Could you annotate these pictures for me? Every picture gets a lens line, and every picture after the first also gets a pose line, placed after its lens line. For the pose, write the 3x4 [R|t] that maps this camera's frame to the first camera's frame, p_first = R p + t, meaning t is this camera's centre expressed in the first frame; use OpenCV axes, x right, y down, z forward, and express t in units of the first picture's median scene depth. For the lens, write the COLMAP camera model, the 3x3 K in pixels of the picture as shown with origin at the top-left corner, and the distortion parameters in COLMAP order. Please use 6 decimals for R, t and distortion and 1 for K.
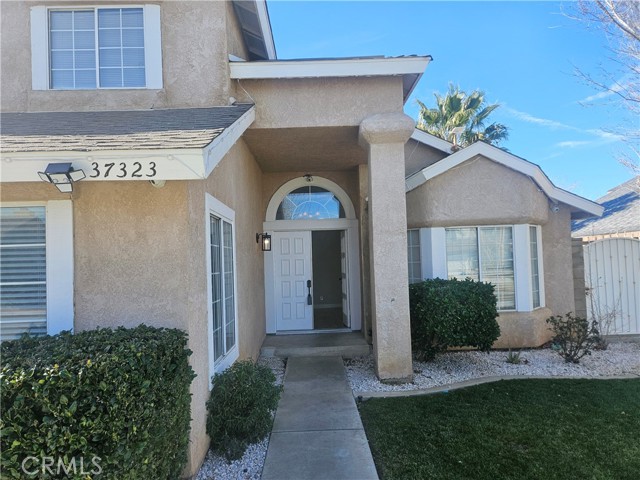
lens RADIAL K [[428.2, 0, 324.3], [0, 428.2, 245.5], [0, 0, 1]] dist [0.080842, -0.064681]
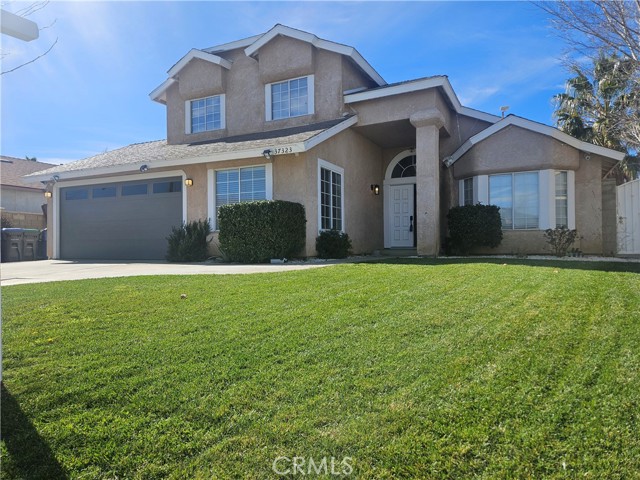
lens RADIAL K [[428.2, 0, 319.6], [0, 428.2, 240.5], [0, 0, 1]] dist [0.080842, -0.064681]
pose [[0.878266, 0.018928, -0.477798, 0.630034], [-0.006611, 0.999601, 0.027447, 0.193592], [0.478127, -0.020947, 0.878041, -0.807182]]
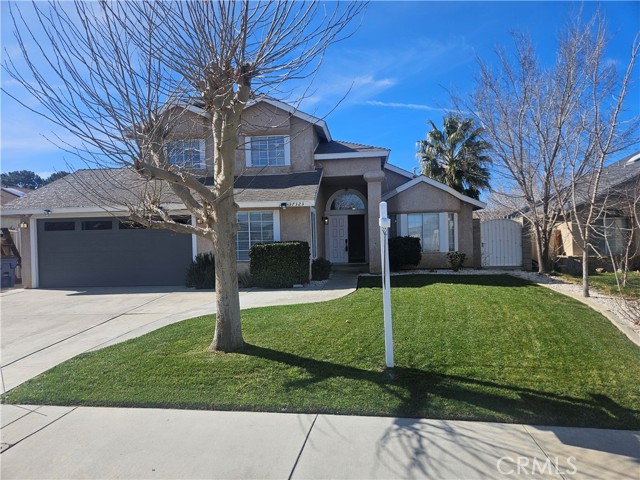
lens RADIAL K [[428.2, 0, 320.2], [0, 428.2, 240.8], [0, 0, 1]] dist [0.080842, -0.064681]
pose [[0.990858, 0.007677, -0.134691, 0.174852], [-0.002484, 0.999249, 0.038680, 0.013913], [0.134887, -0.037992, 0.990132, -1.578432]]
